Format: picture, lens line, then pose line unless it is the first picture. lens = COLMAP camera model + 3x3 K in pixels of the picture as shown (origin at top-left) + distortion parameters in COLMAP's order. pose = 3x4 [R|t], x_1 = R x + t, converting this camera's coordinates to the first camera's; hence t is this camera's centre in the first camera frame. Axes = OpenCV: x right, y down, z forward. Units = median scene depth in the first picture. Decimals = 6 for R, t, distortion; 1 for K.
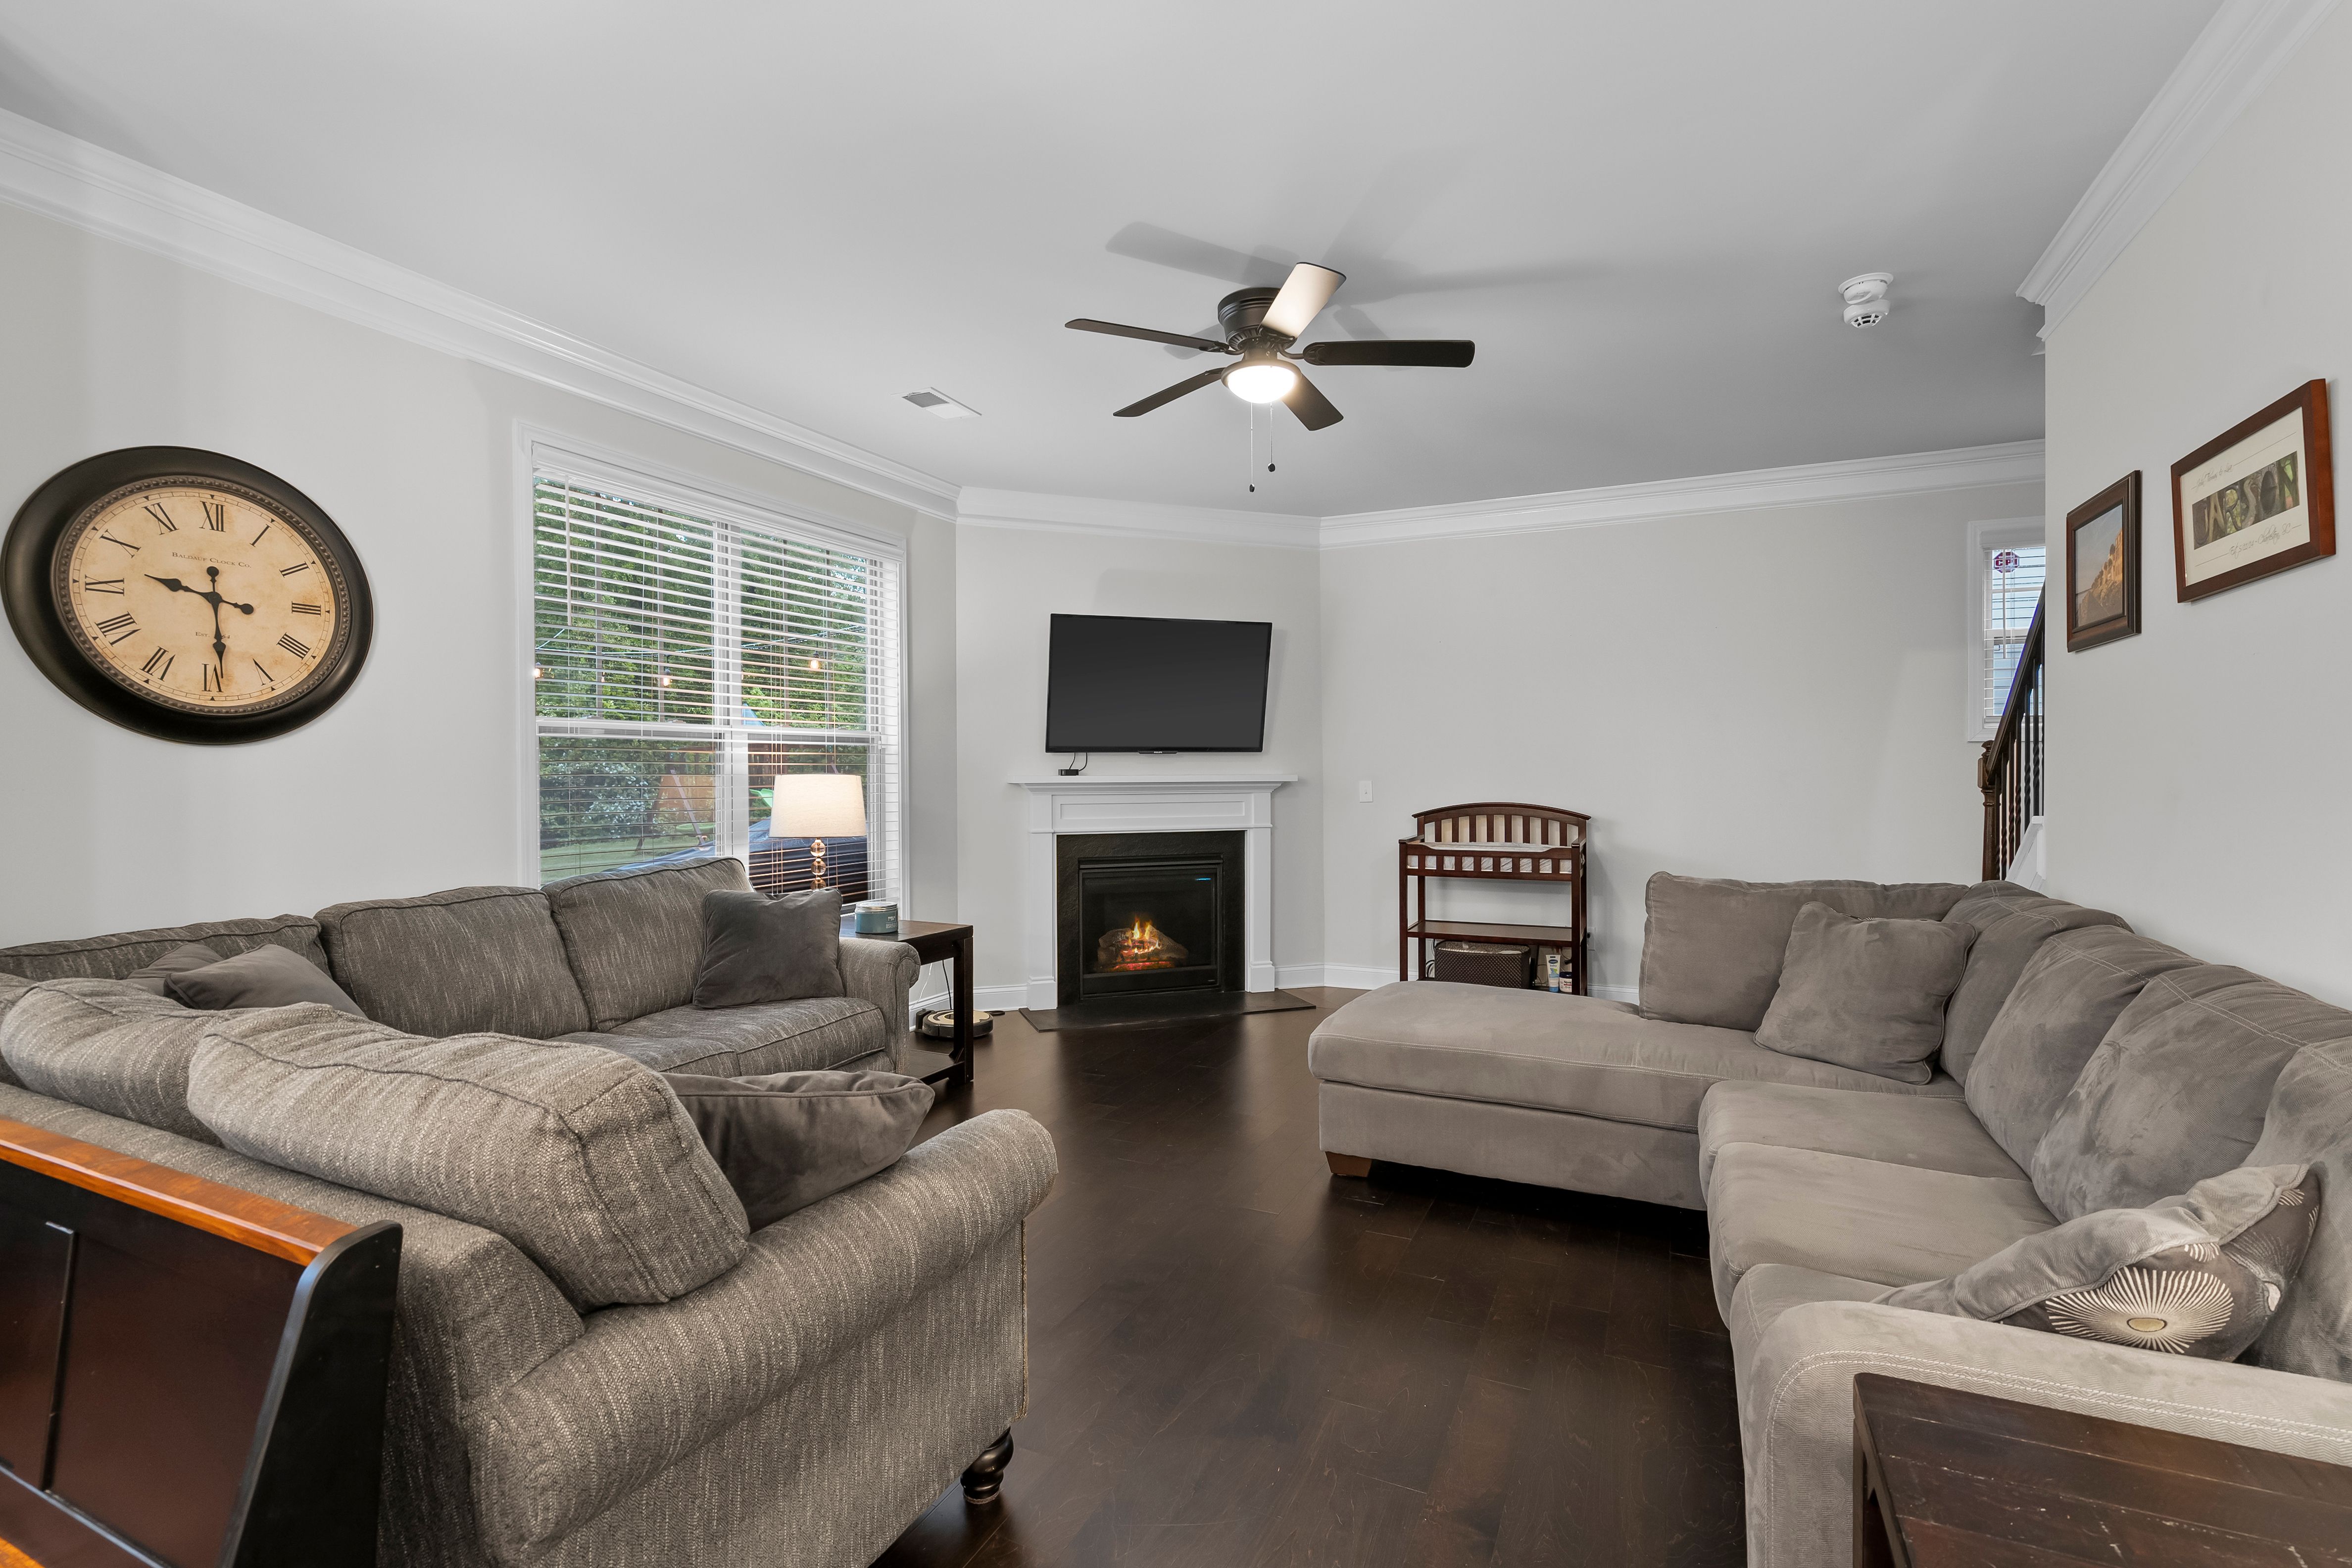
lens RADIAL K [[1062.8, 0, 1181.8], [0, 1062.8, 775.4], [0, 0, 1]] dist [0.002727, 0.000273]
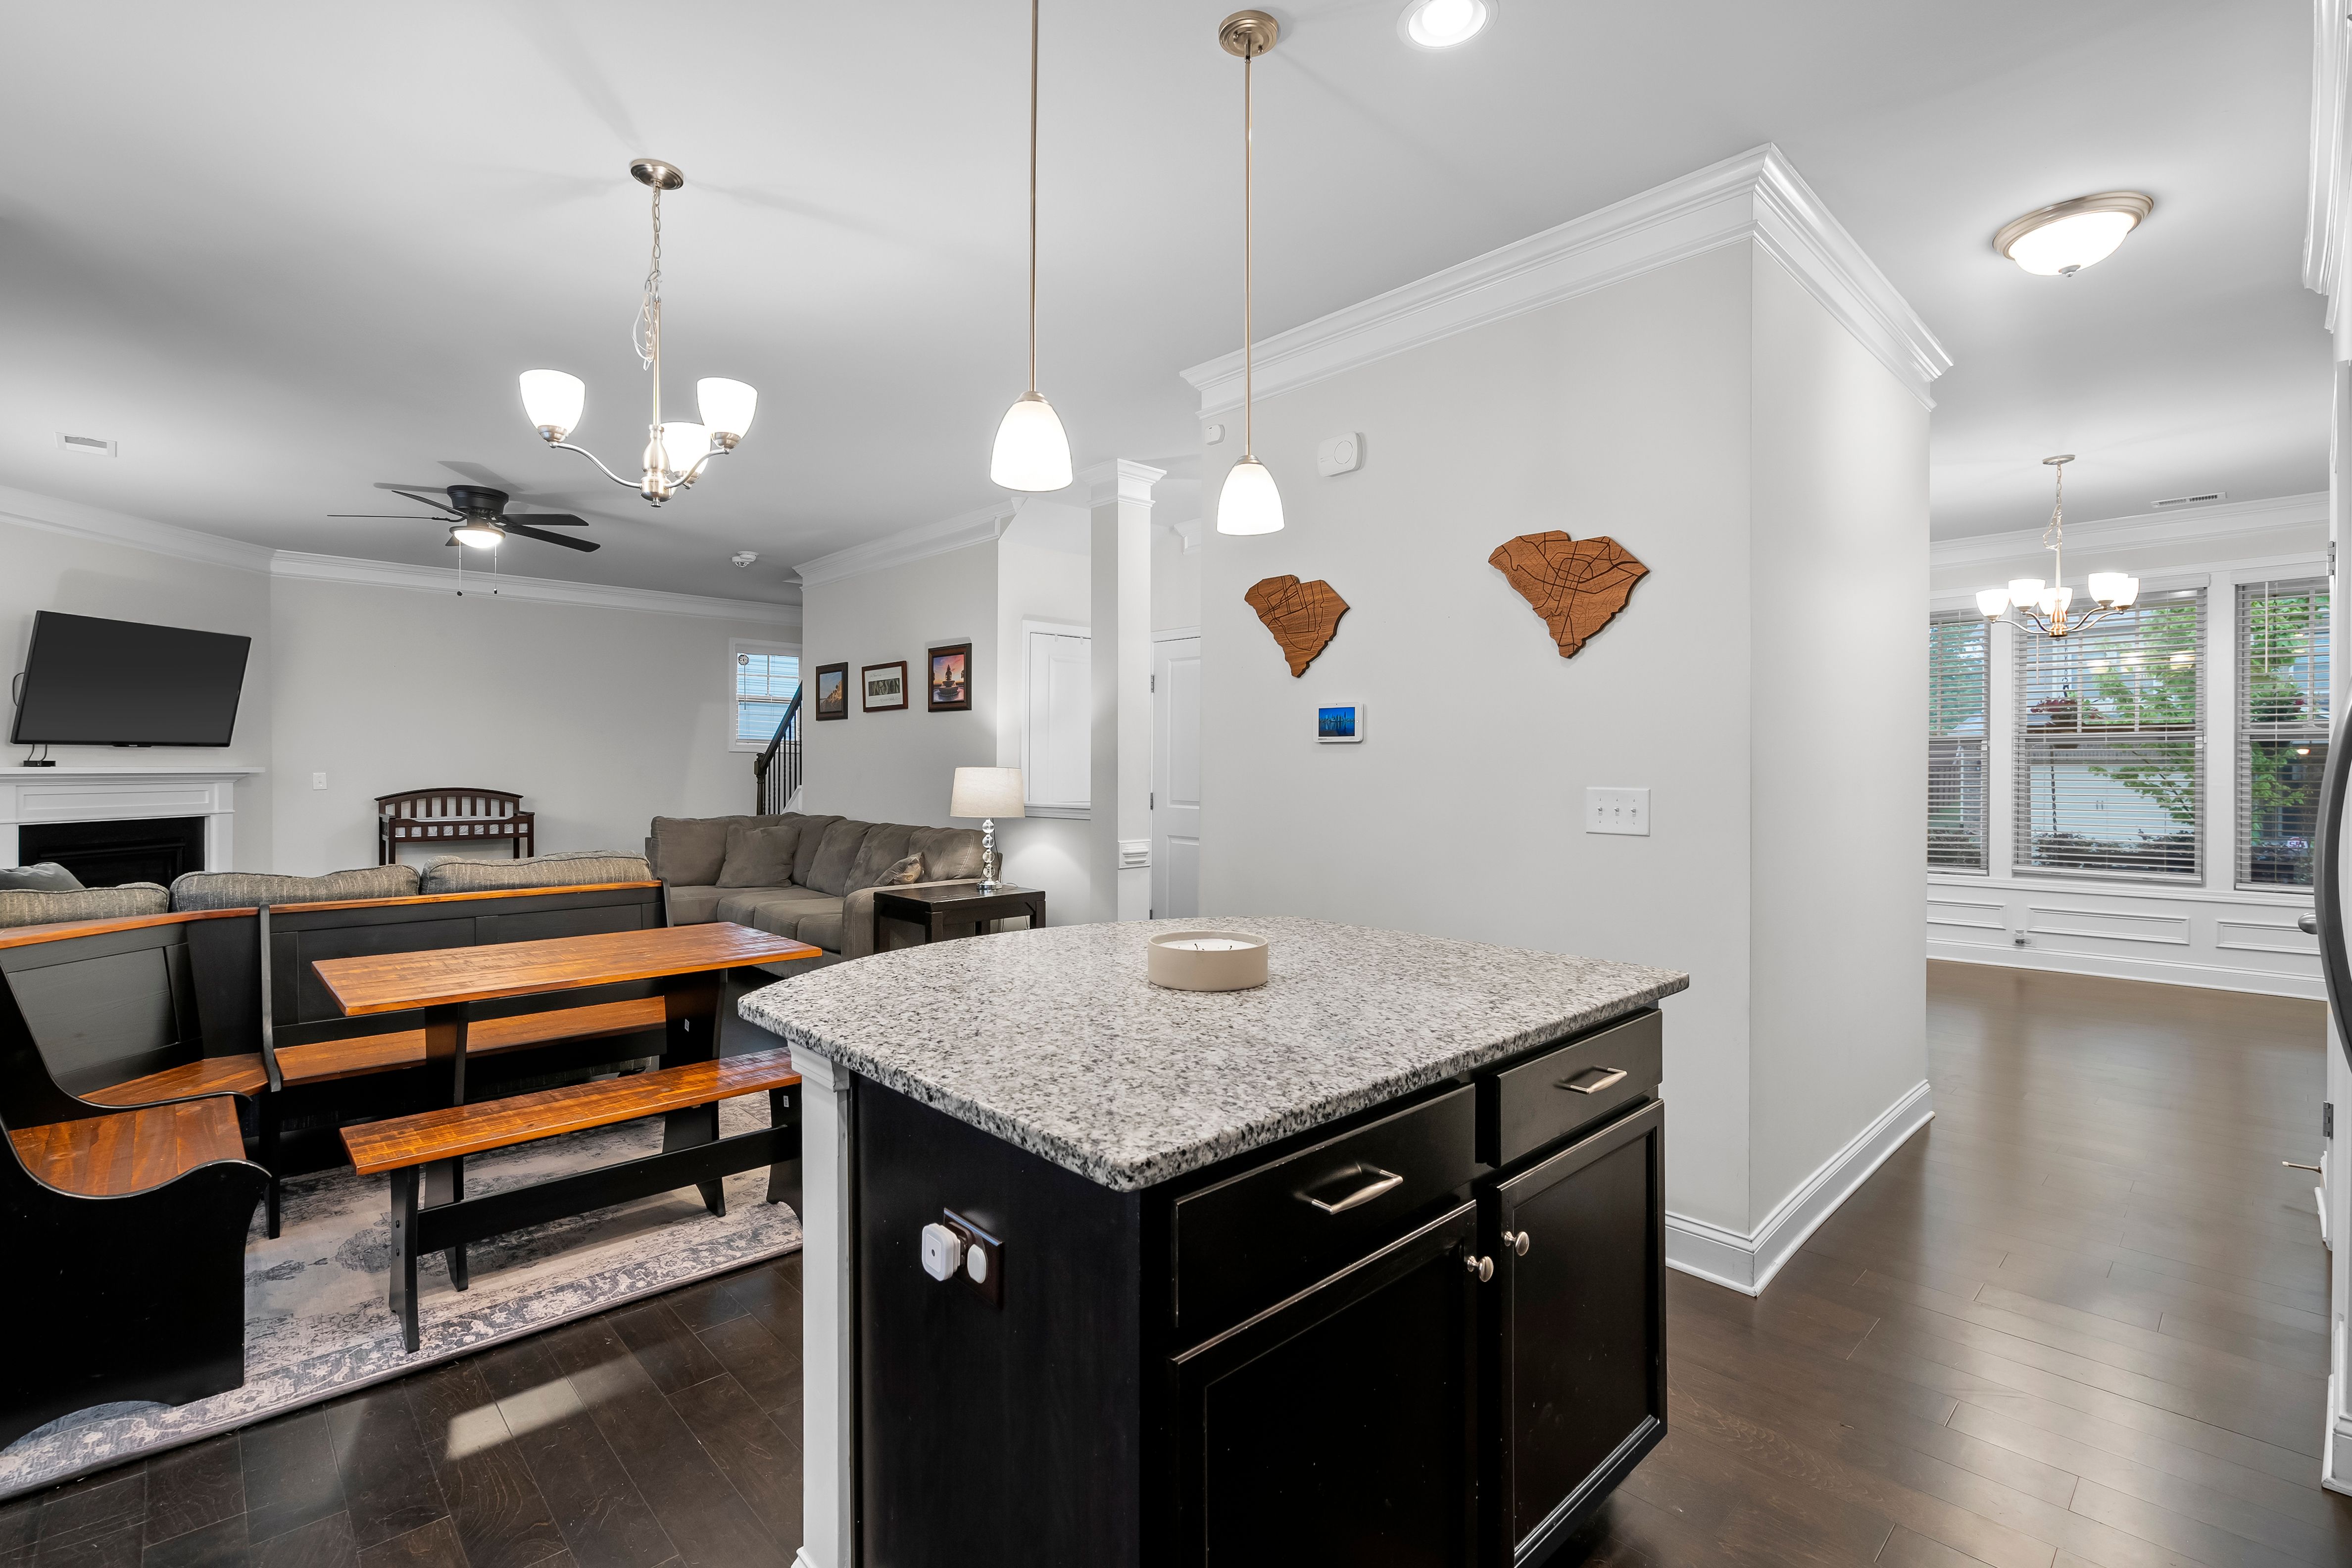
lens RADIAL K [[1062.8, 0, 1185.6], [0, 1062.8, 772.1], [0, 0, 1]] dist [0.002727, 0.000273]
pose [[0.362013, -0.001536, 0.932172, -0.918776], [-0.001255, 0.999997, 0.002135, 0.001925], [-0.932172, -0.001943, 0.362010, -0.565462]]
